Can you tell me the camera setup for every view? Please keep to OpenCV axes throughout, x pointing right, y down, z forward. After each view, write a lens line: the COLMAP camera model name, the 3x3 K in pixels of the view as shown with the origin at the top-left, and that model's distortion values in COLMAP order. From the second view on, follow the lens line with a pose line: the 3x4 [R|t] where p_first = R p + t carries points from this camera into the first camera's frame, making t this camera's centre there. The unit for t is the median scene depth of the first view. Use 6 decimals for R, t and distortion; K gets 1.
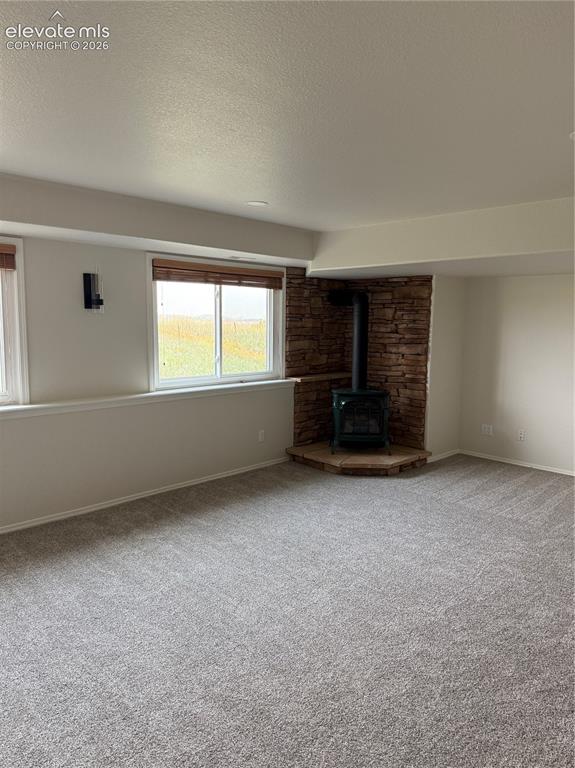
lens RADIAL K [[532.9, 0, 288.1], [0, 532.9, 392.2], [0, 0, 1]] dist [0.000848, -0.002273]
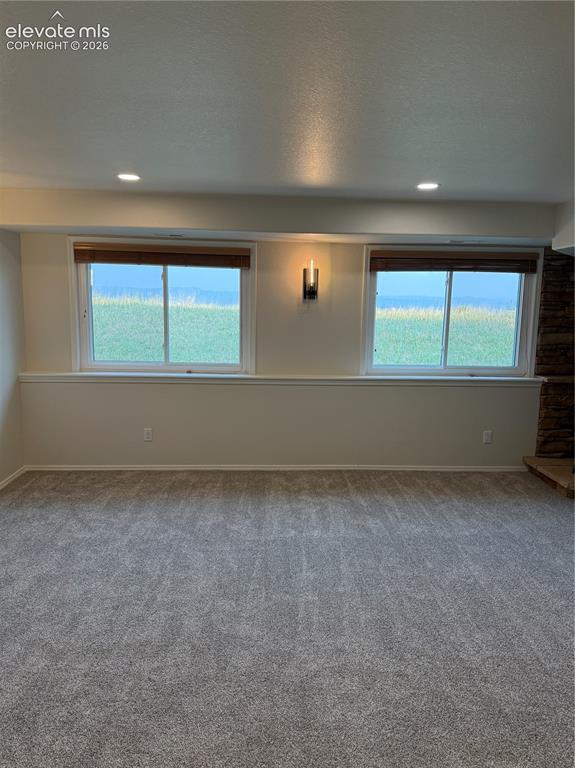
lens RADIAL K [[530.1, 0, 287.5], [0, 530.1, 384.0], [0, 0, 1]] dist [0.036957, -0.050126]
pose [[0.713395, 0.091730, -0.694732, 0.337375], [-0.101559, 0.994463, 0.027018, 0.003568], [0.693364, 0.051282, 0.718761, 0.114153]]
